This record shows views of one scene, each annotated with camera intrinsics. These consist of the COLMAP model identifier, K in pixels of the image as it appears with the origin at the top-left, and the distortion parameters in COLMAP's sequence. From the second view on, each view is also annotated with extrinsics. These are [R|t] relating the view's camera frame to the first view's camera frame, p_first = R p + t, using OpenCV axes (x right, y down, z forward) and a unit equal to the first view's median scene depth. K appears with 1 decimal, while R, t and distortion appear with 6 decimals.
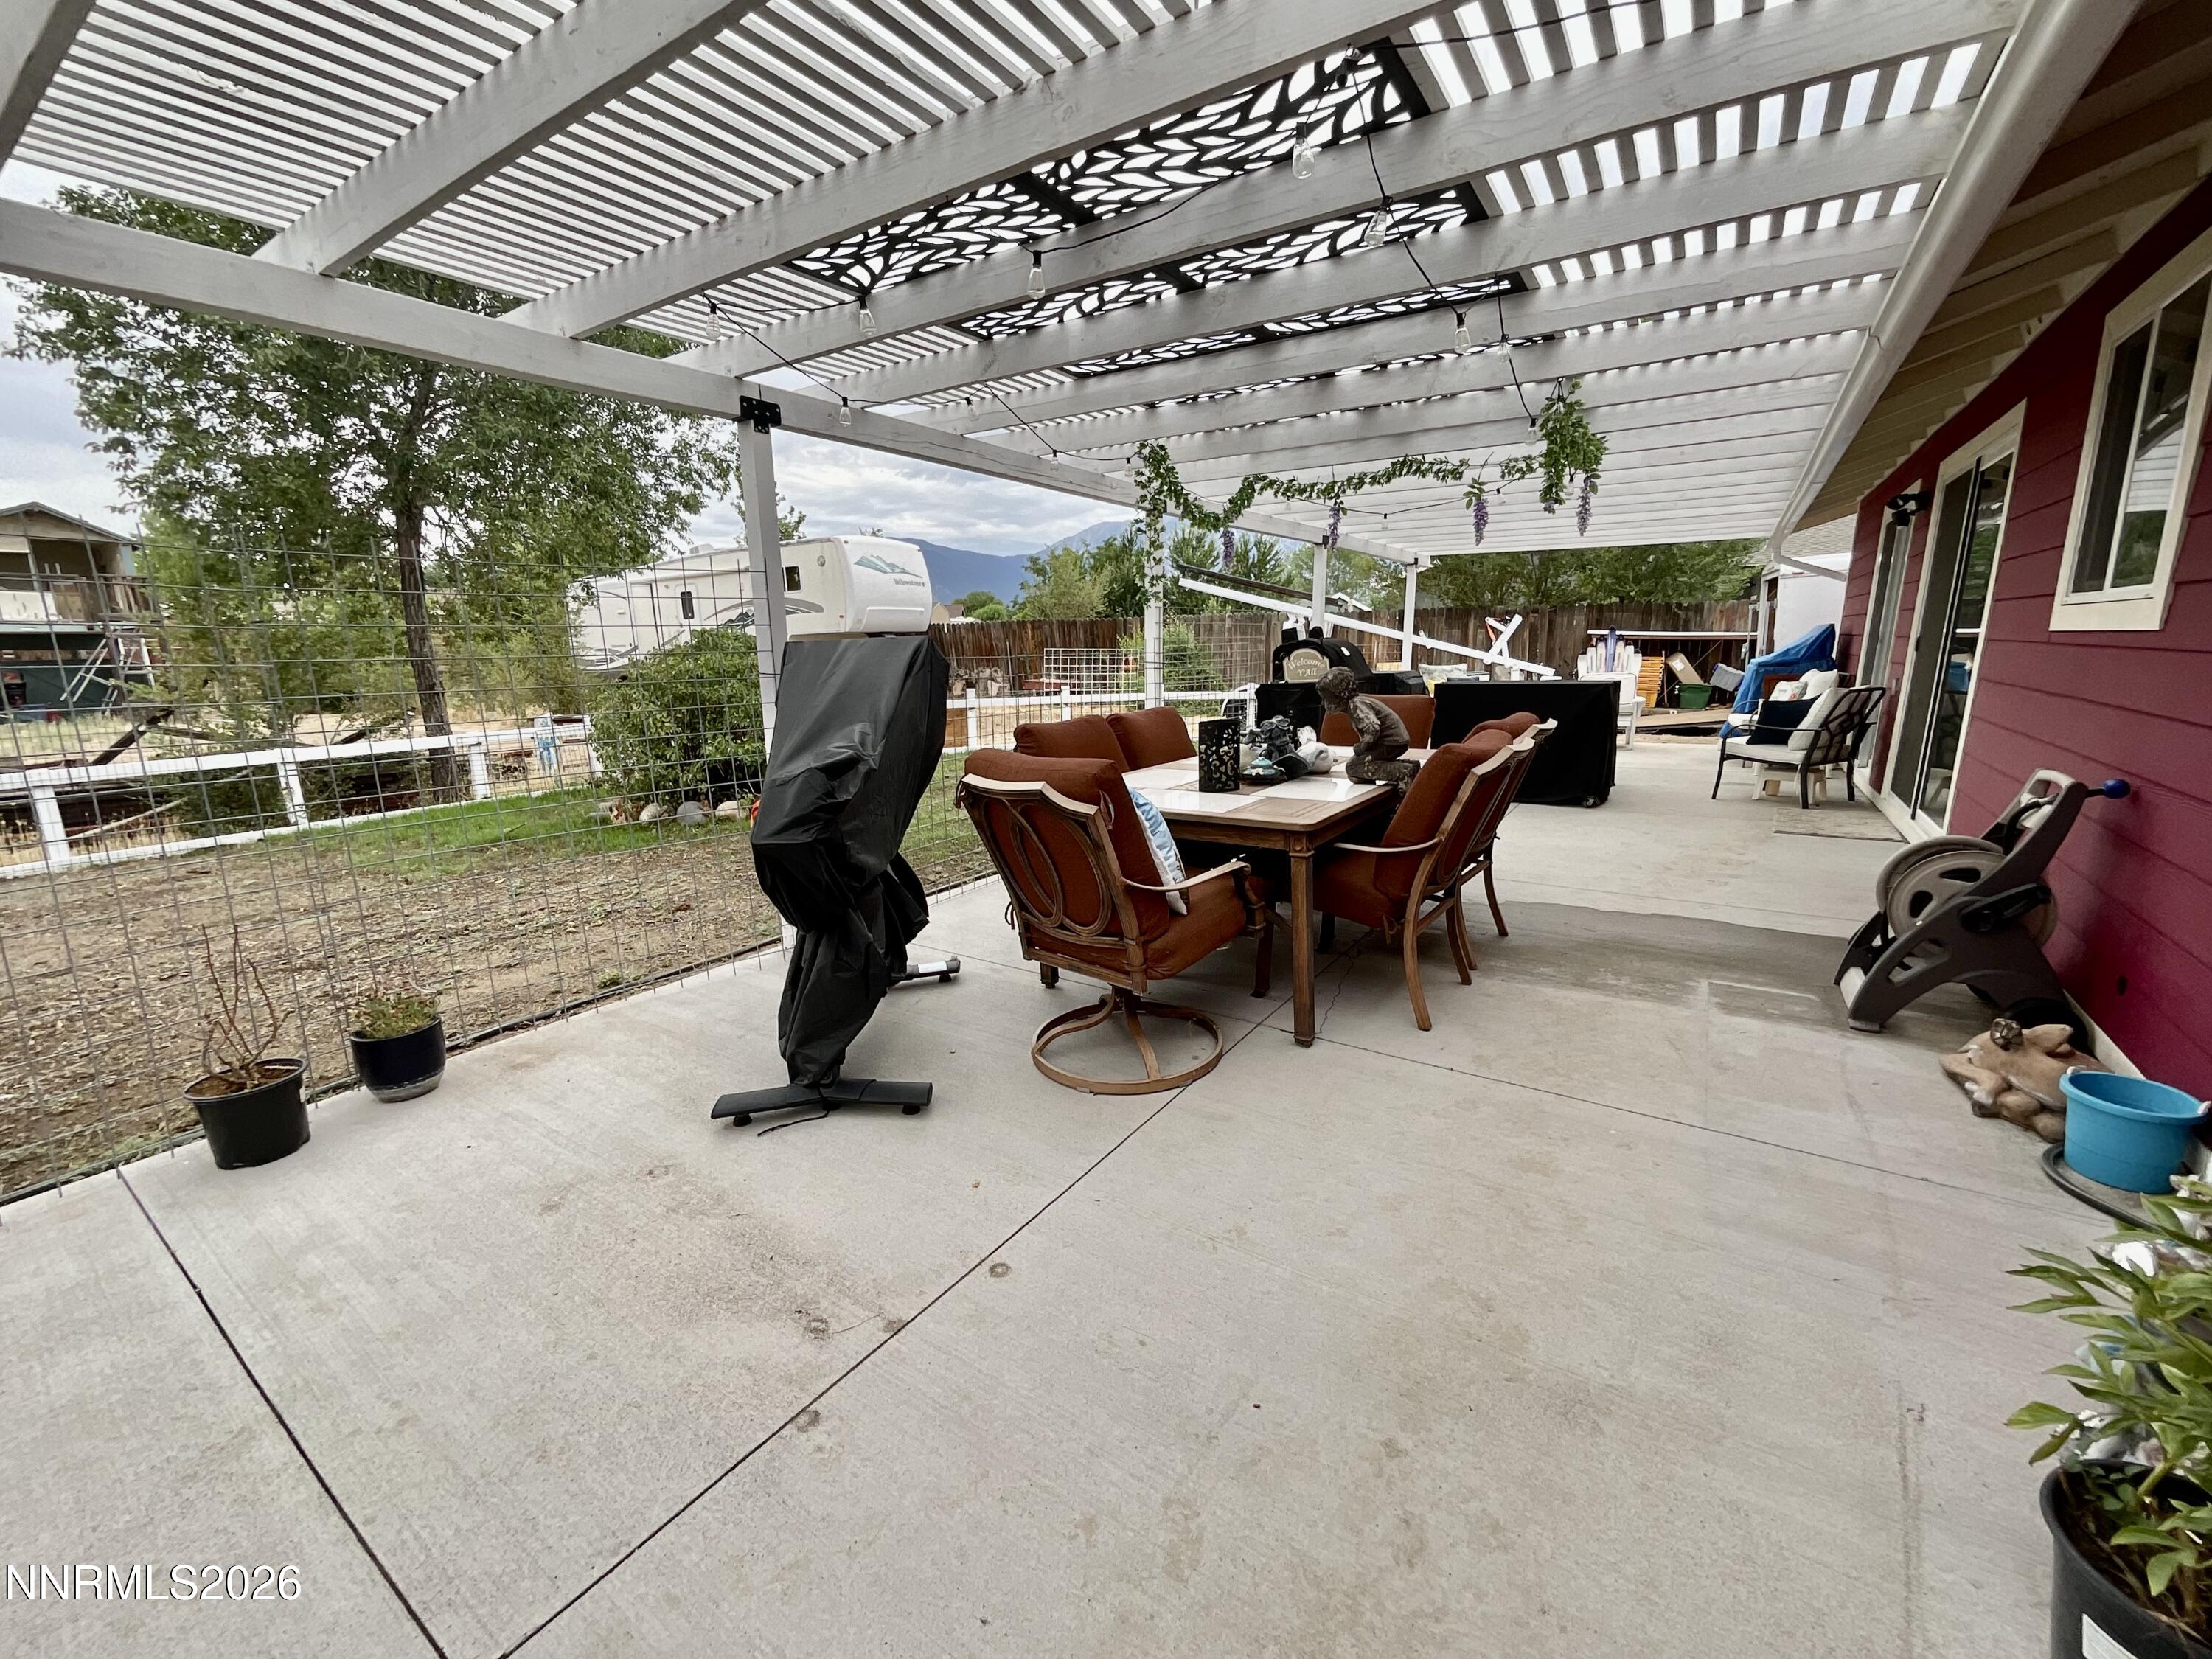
lens RADIAL K [[909.5, 0, 1113.6], [0, 909.5, 825.6], [0, 0, 1]] dist [-0.000102, -0.000145]
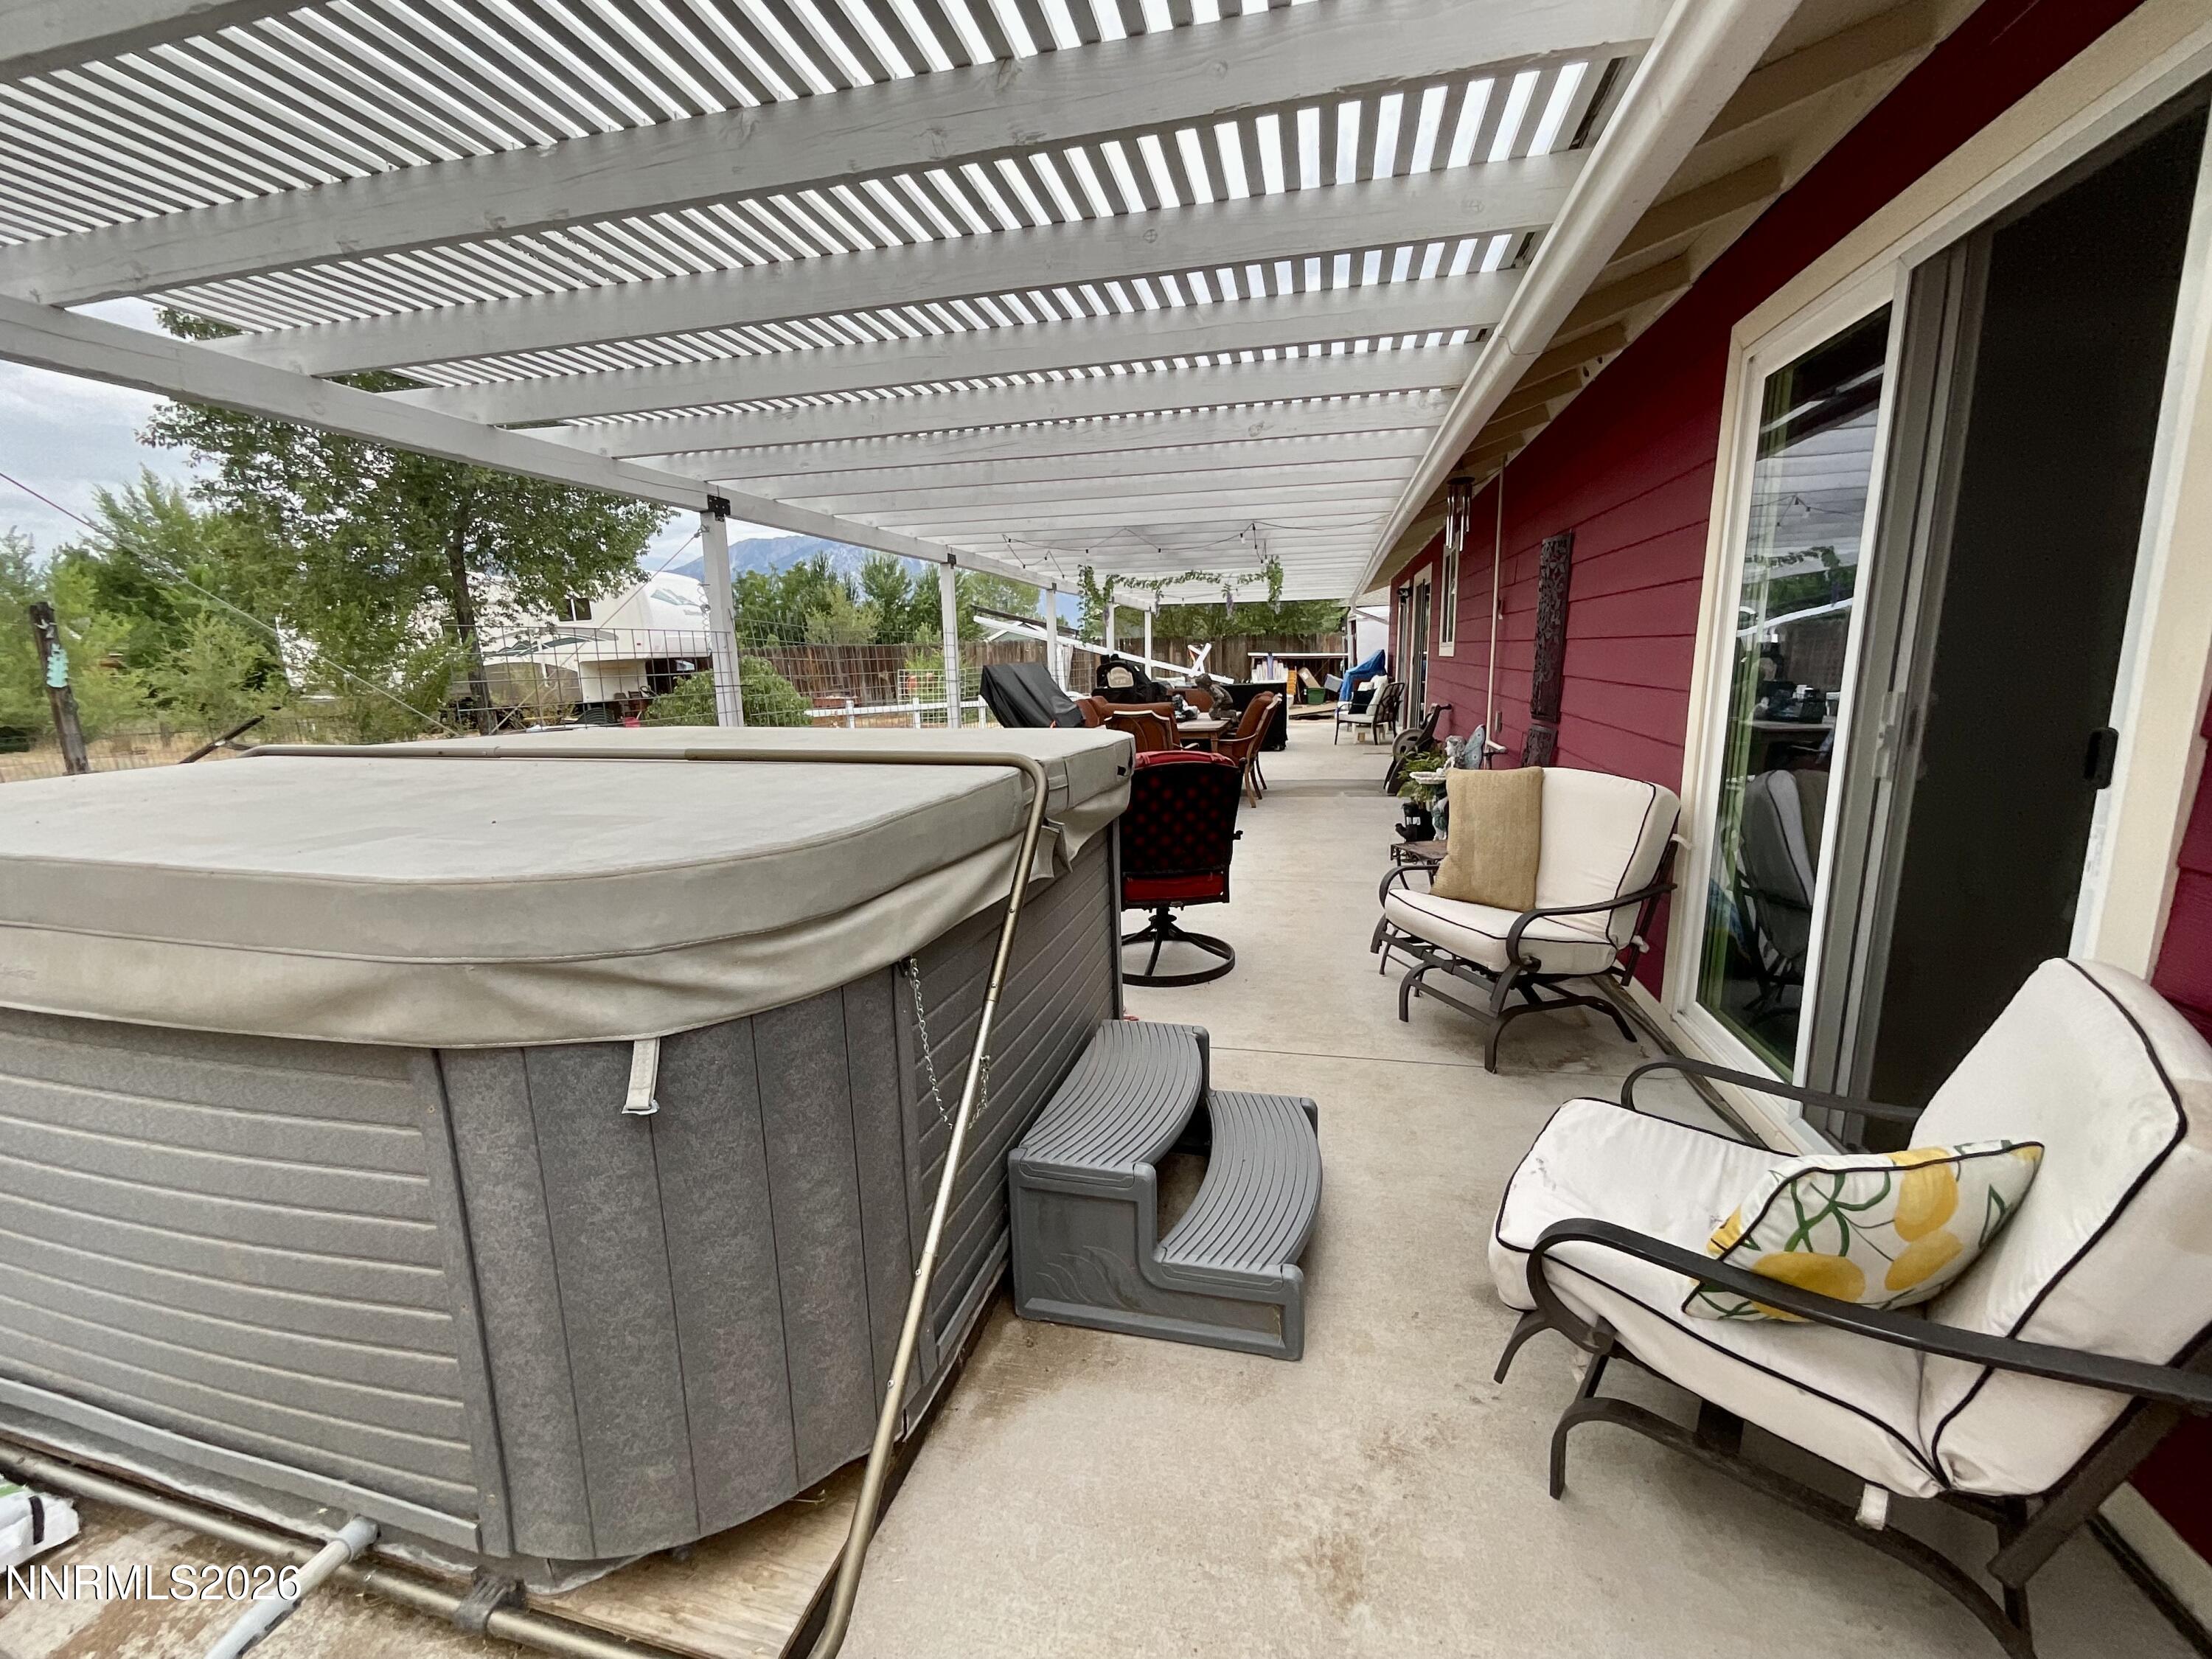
lens RADIAL K [[909.5, 0, 1113.6], [0, 909.5, 825.6], [0, 0, 1]] dist [-0.000102, -0.000145]
pose [[0.936627, -0.072042, 0.342840, -0.221286], [0.079681, 0.996786, -0.008230, 0.061402], [-0.341145, 0.035026, 0.939358, -0.312739]]
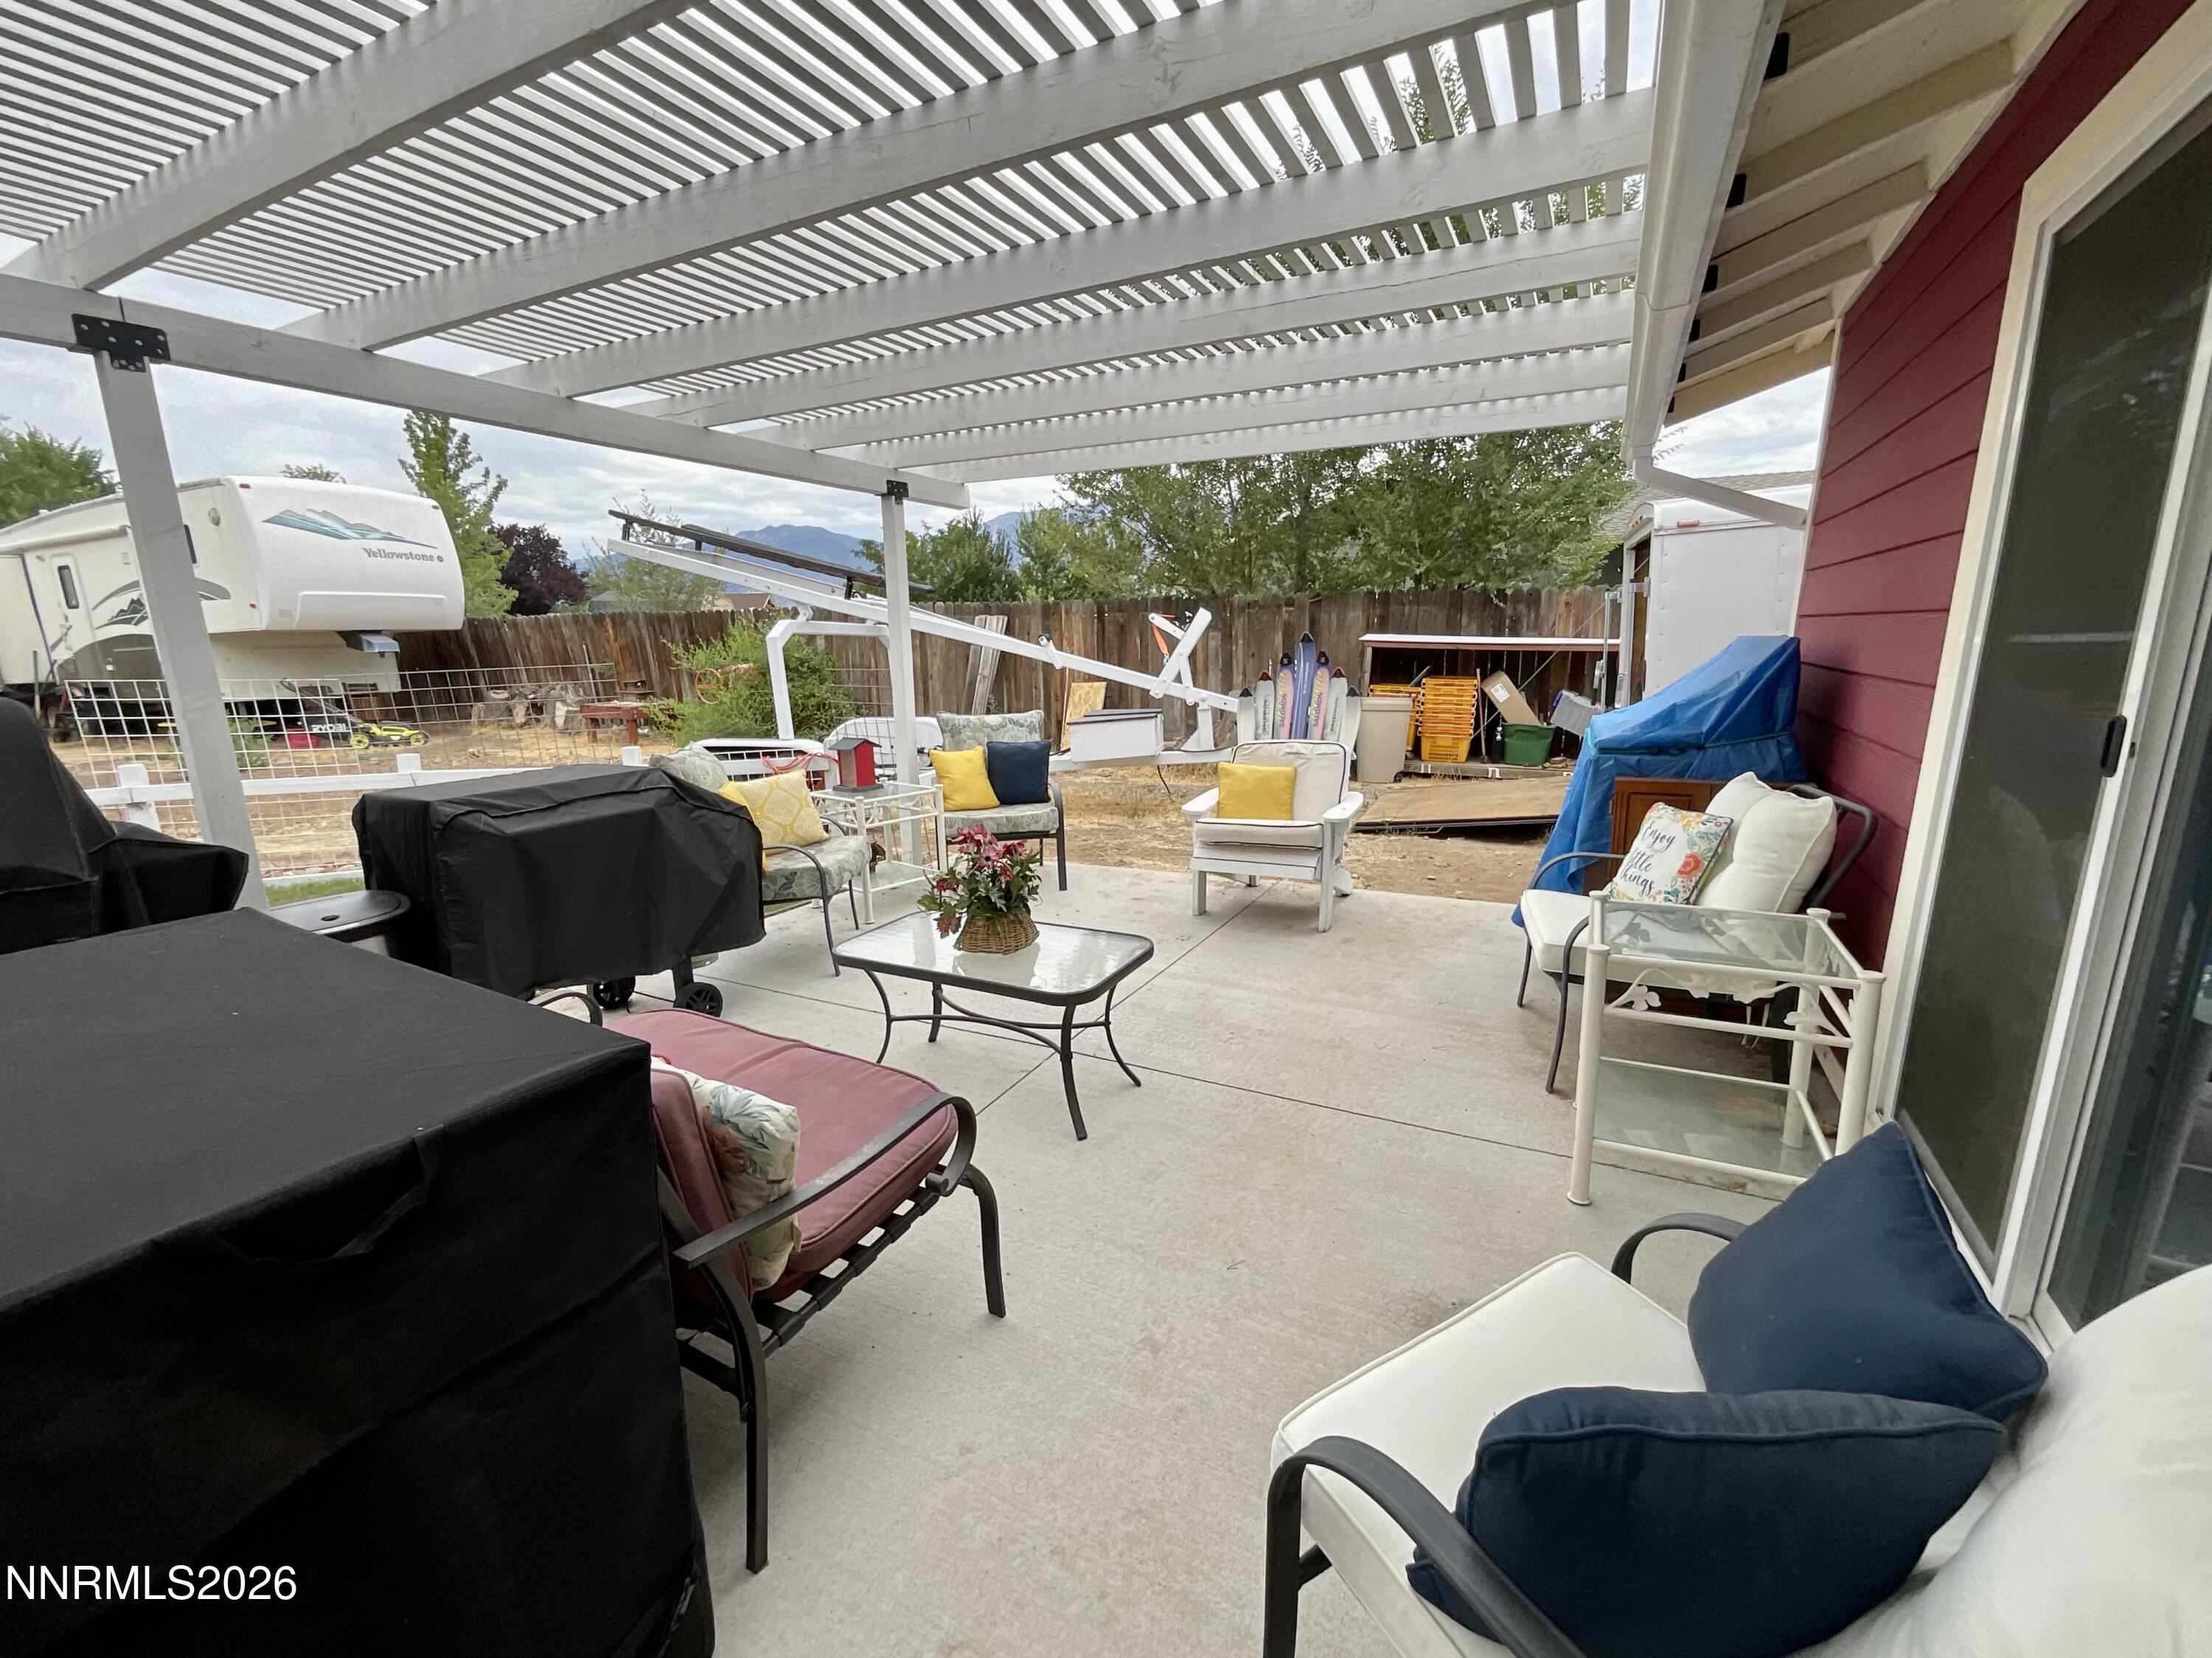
lens RADIAL K [[909.4, 0, 1113.6], [0, 909.4, 825.1], [0, 0, 1]] dist [-0.000102, -0.000145]
pose [[0.996085, -0.016229, 0.086900, 0.338259], [0.015533, 0.999842, 0.008680, -0.106479], [-0.087027, -0.007297, 0.996179, 0.457274]]
